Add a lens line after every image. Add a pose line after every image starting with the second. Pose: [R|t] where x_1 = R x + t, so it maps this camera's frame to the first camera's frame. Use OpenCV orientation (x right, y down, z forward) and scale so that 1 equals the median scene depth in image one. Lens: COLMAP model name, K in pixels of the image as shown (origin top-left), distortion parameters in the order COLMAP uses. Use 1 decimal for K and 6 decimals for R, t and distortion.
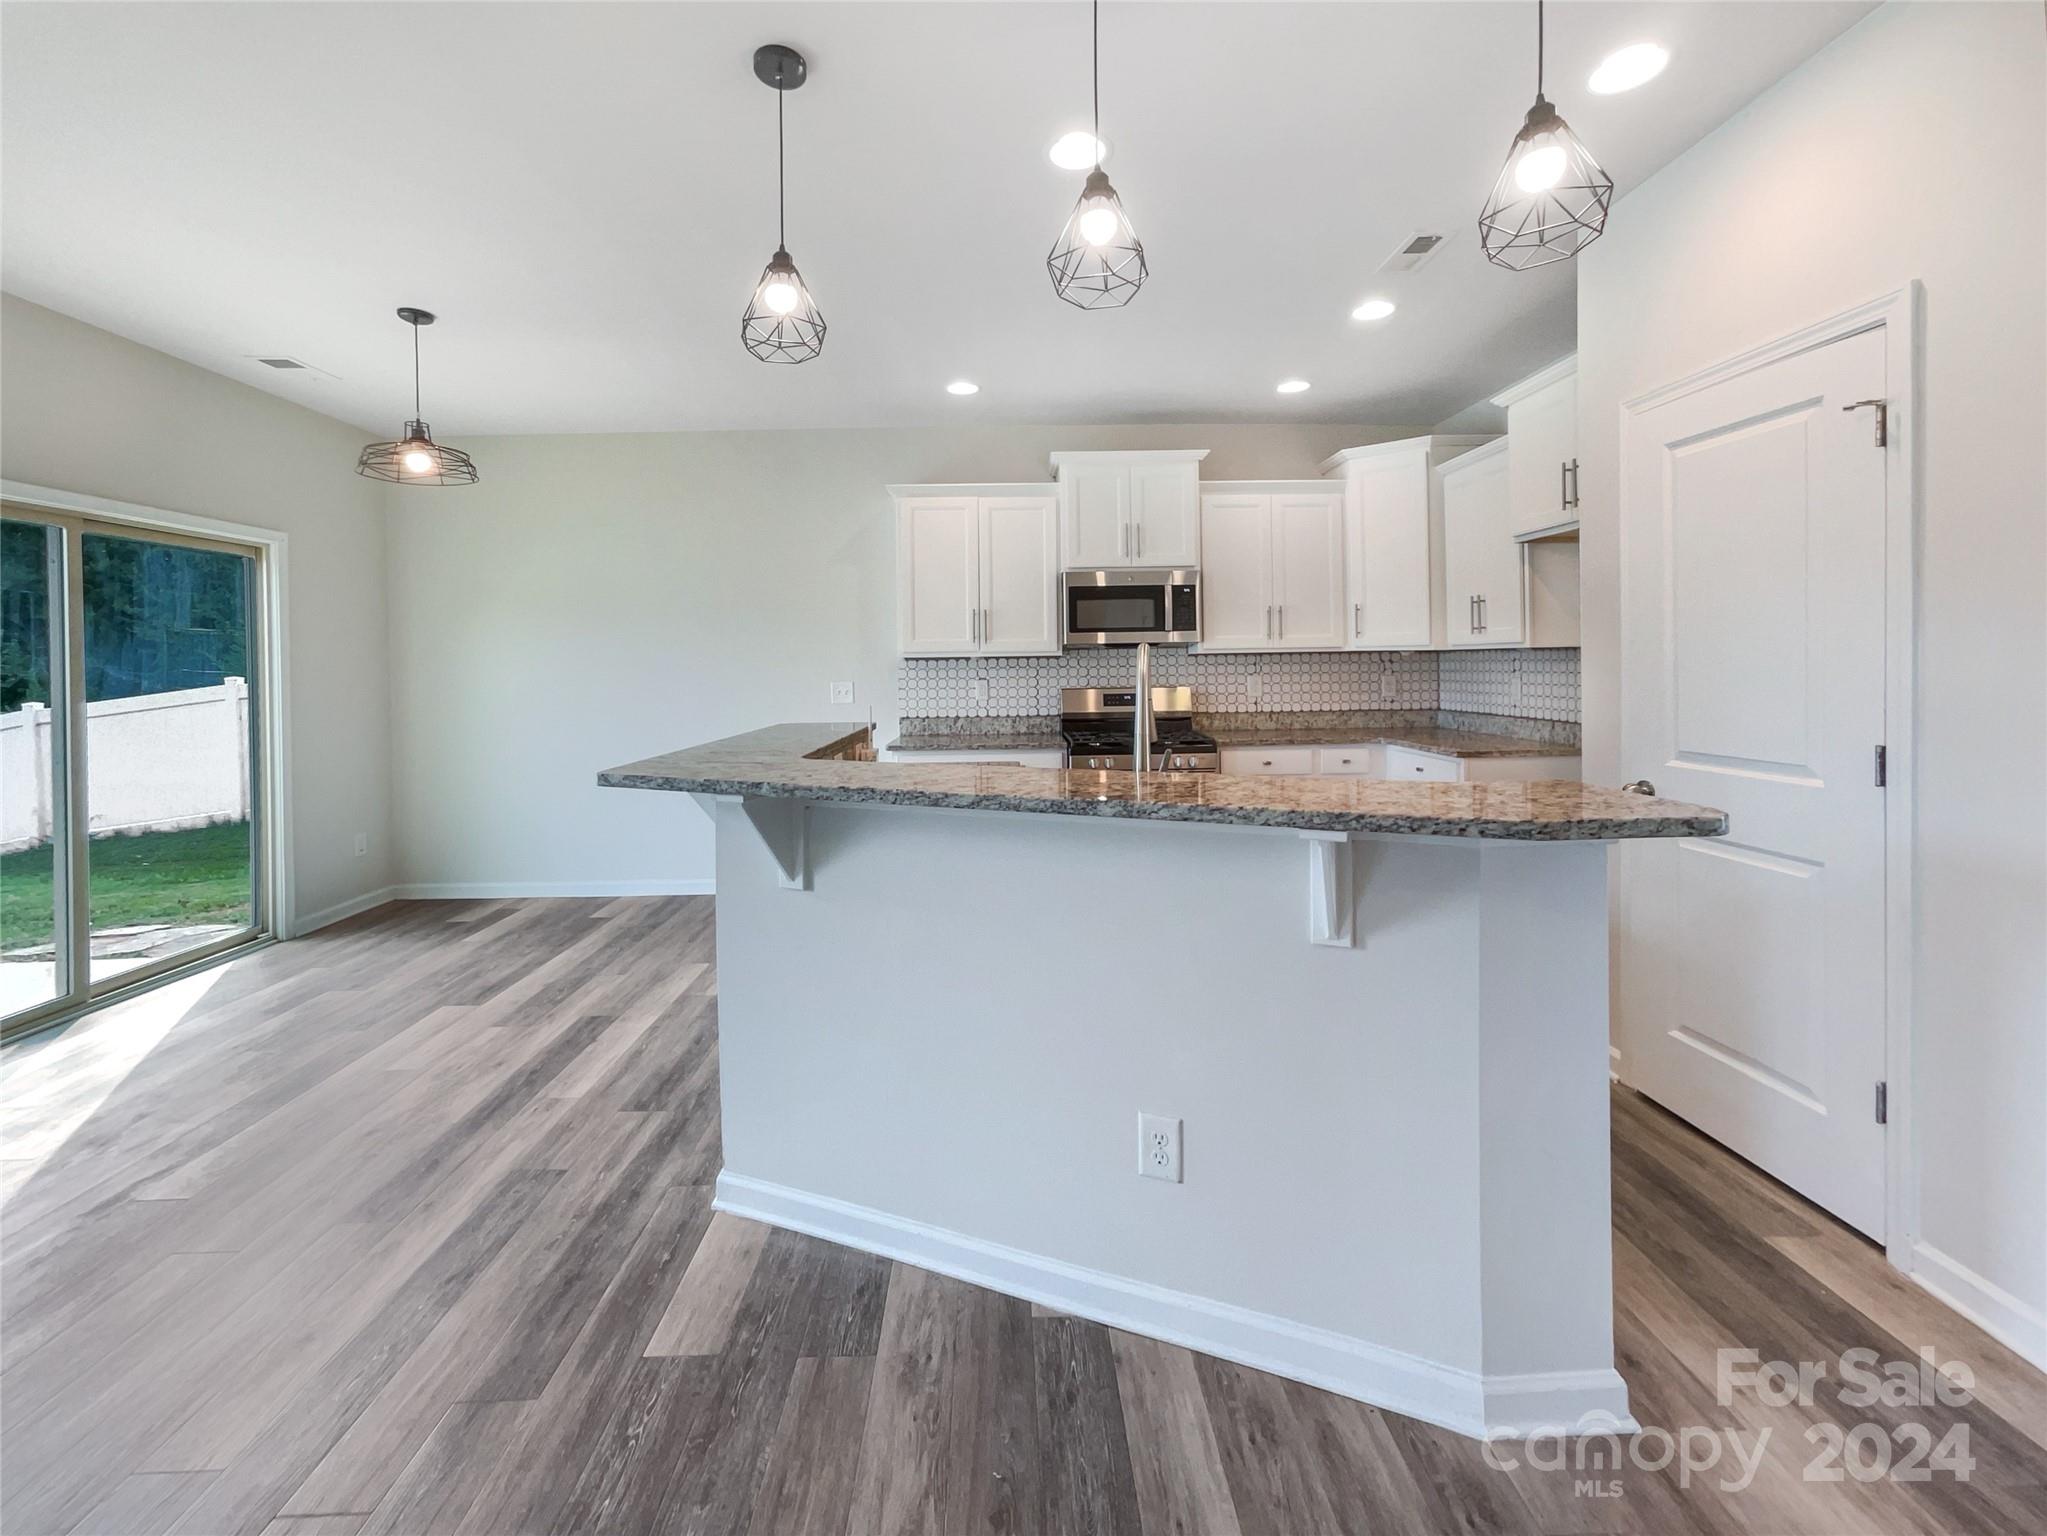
lens RADIAL K [[886.5, 0, 1022.7], [0, 886.5, 656.5], [0, 0, 1]] dist [0.000745, 0.002420]
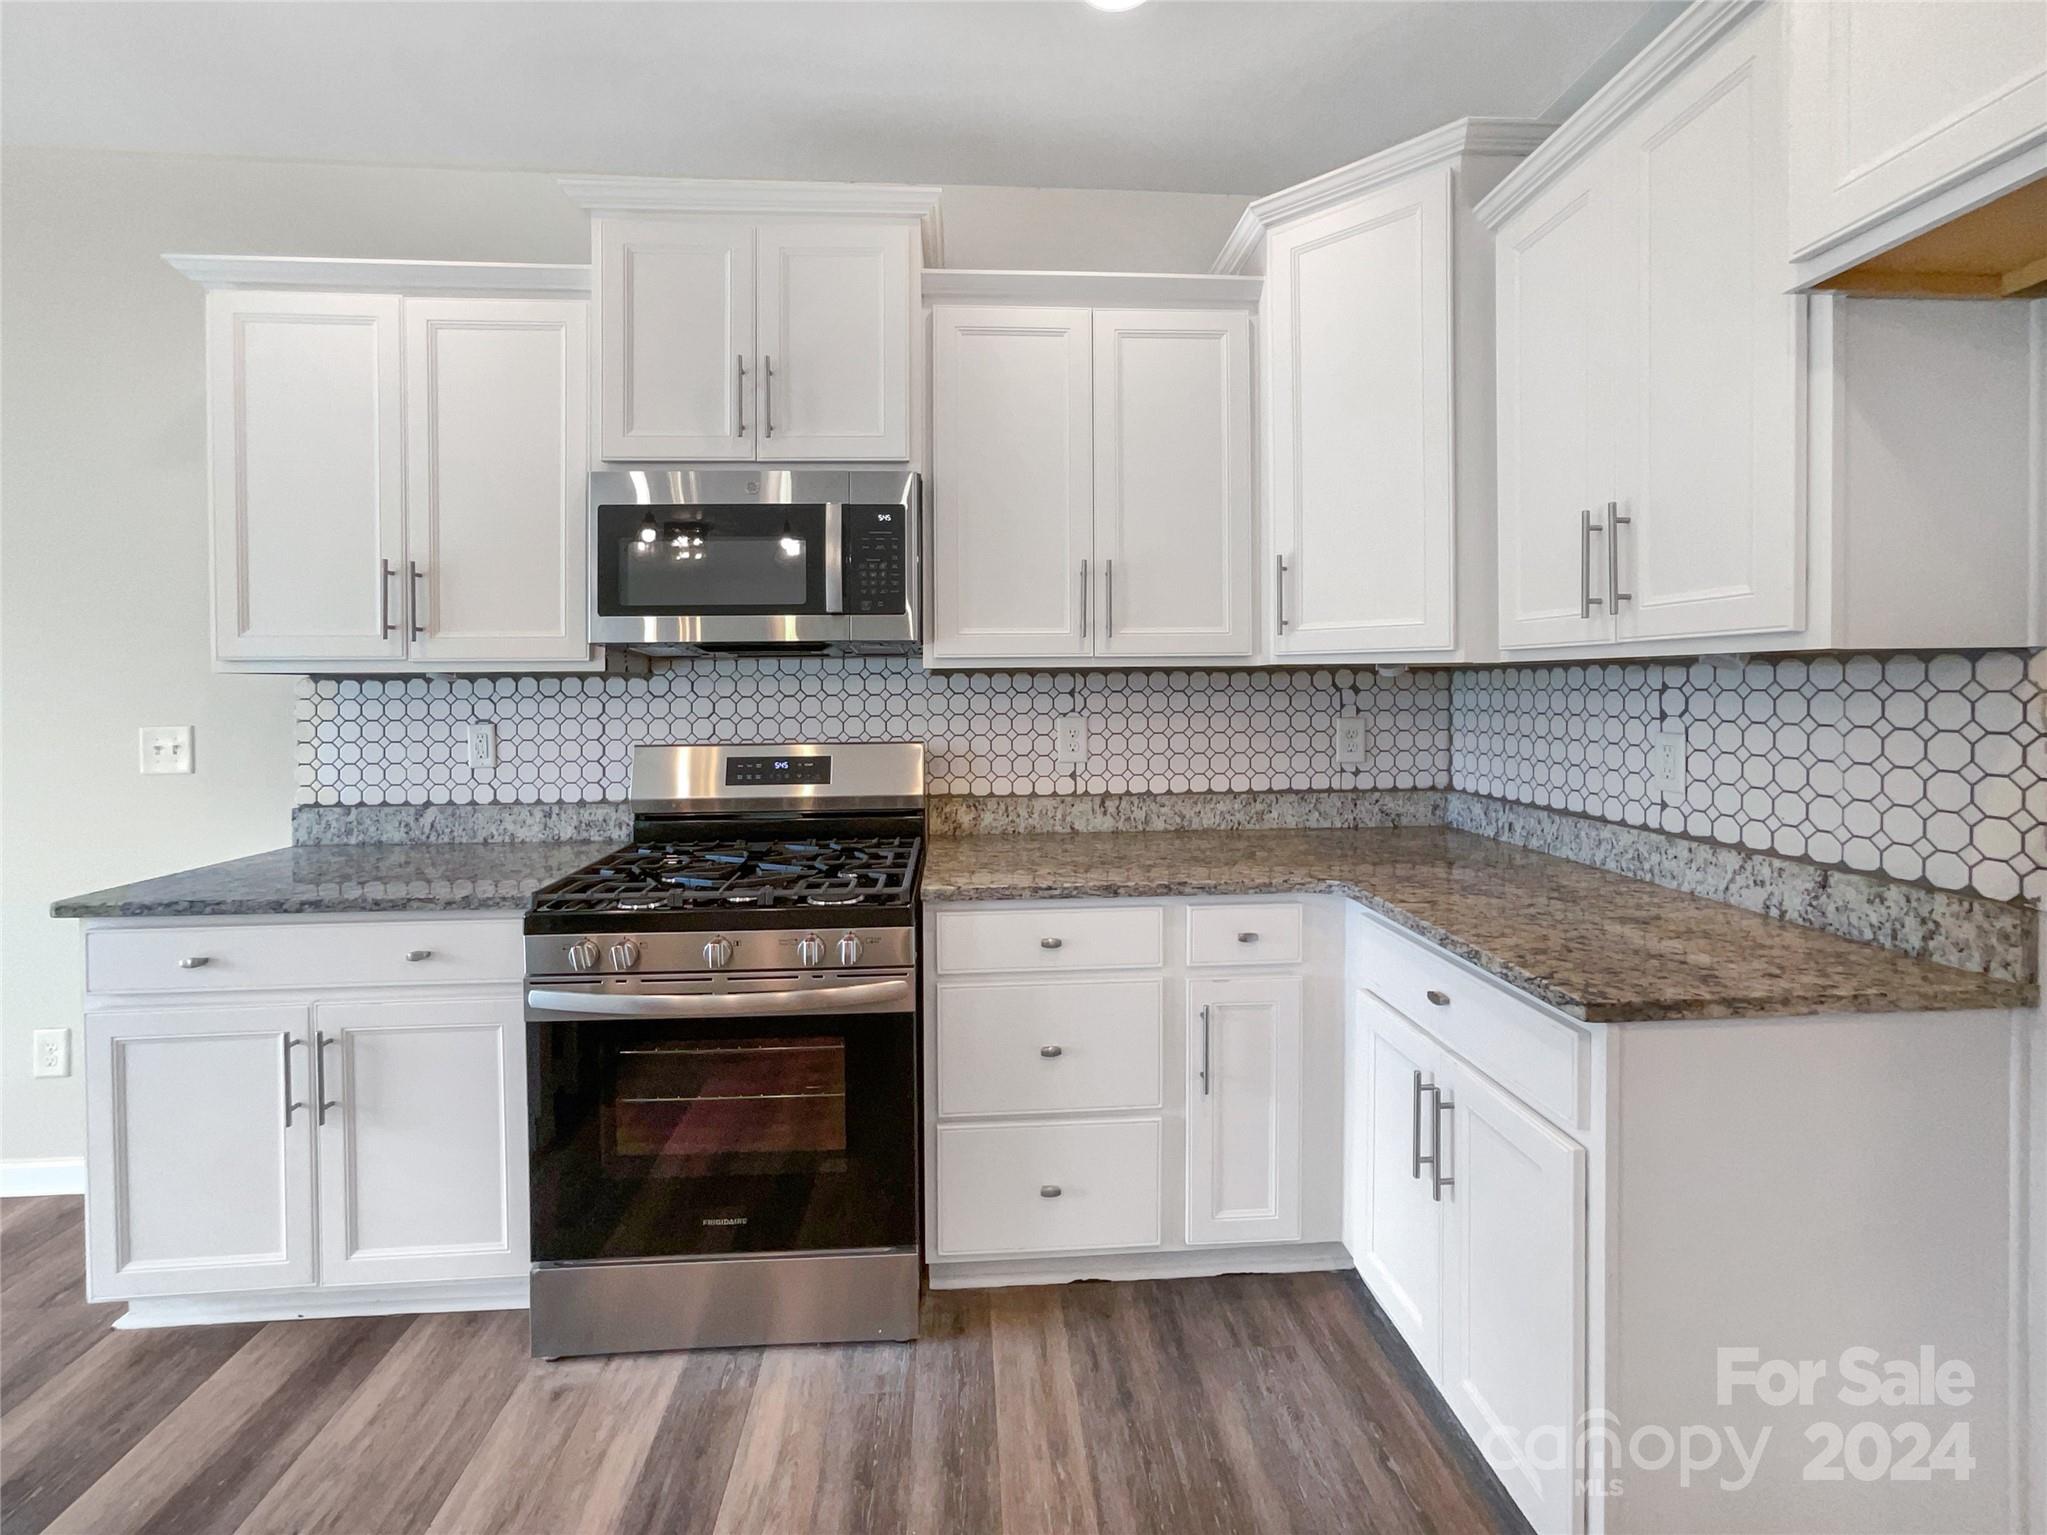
lens RADIAL K [[886.5, 0, 1016.0], [0, 886.5, 690.8], [0, 0, 1]] dist [0.000745, 0.002420]
pose [[0.999155, 0.006498, 0.040585, 0.213943], [-0.007026, 0.999892, 0.012889, 0.001368], [-0.040497, -0.013164, 0.999093, 0.531287]]
